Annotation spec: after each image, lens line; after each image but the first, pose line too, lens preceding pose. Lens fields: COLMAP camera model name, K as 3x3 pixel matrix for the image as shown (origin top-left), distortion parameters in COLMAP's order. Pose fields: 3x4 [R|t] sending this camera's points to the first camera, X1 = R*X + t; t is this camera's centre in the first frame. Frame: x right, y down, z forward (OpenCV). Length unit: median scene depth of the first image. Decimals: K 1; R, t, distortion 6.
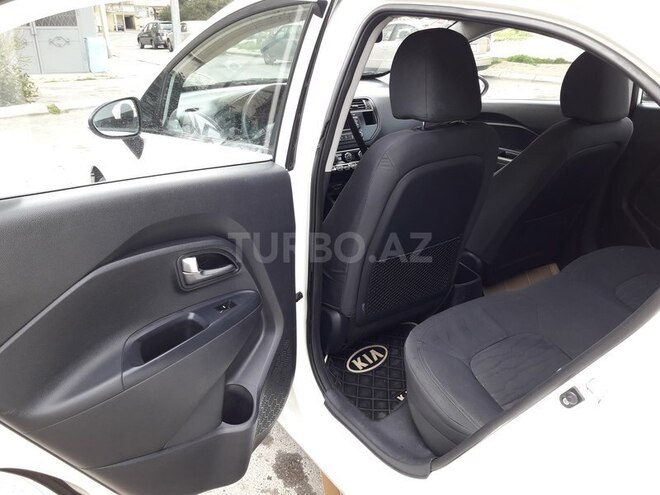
lens RADIAL K [[542.8, 0, 330.0], [0, 542.8, 247.5], [0, 0, 1]] dist [0.010226, -0.006335]
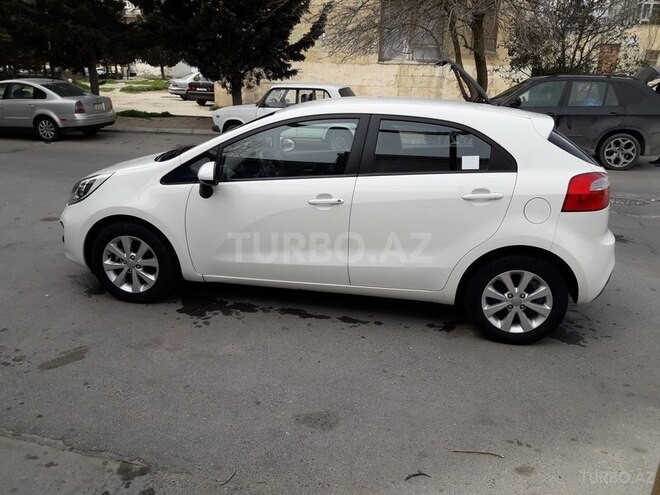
lens RADIAL K [[542.8, 0, 330.0], [0, 542.8, 247.5], [0, 0, 1]] dist [0.010226, -0.006335]
pose [[0.720011, -0.198598, 0.664939, -0.189353], [0.256670, 0.966440, 0.010720, 0.025268], [-0.644752, 0.162952, 0.746821, -0.099031]]
